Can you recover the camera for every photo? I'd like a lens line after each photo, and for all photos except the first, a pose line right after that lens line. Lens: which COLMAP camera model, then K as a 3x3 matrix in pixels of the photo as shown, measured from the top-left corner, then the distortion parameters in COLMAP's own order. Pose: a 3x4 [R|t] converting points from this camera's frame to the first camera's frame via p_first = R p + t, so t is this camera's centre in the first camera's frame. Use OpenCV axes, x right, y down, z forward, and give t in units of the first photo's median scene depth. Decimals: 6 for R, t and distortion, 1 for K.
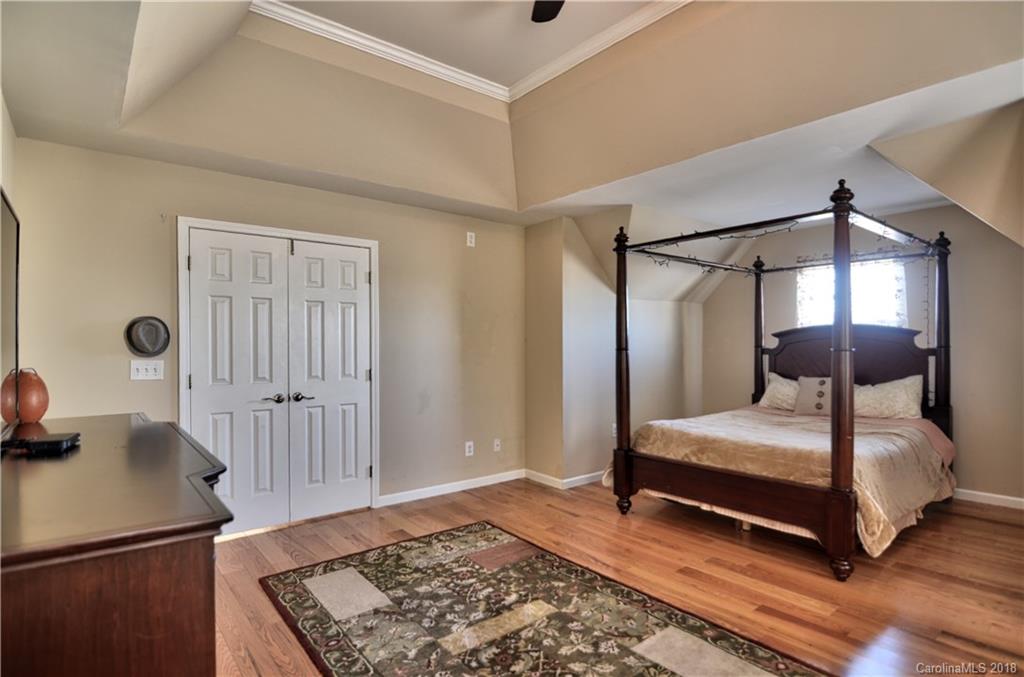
lens RADIAL K [[538.3, 0, 506.1], [0, 538.3, 347.6], [0, 0, 1]] dist [0.002255, -0.018208]
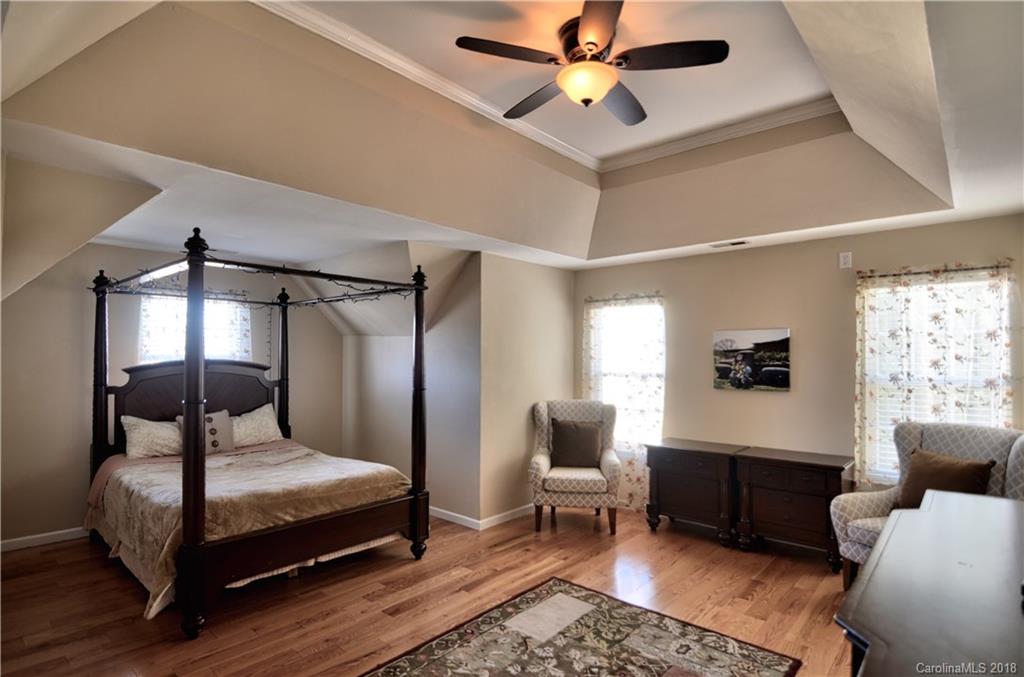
lens RADIAL K [[534.9, 0, 521.2], [0, 534.9, 343.7], [0, 0, 1]] dist [-0.001511, -0.015980]
pose [[-0.192662, 0.025263, 0.980940, -0.633409], [0.003563, 0.999680, -0.025046, -0.061959], [-0.981259, -0.001331, -0.192691, 0.831442]]
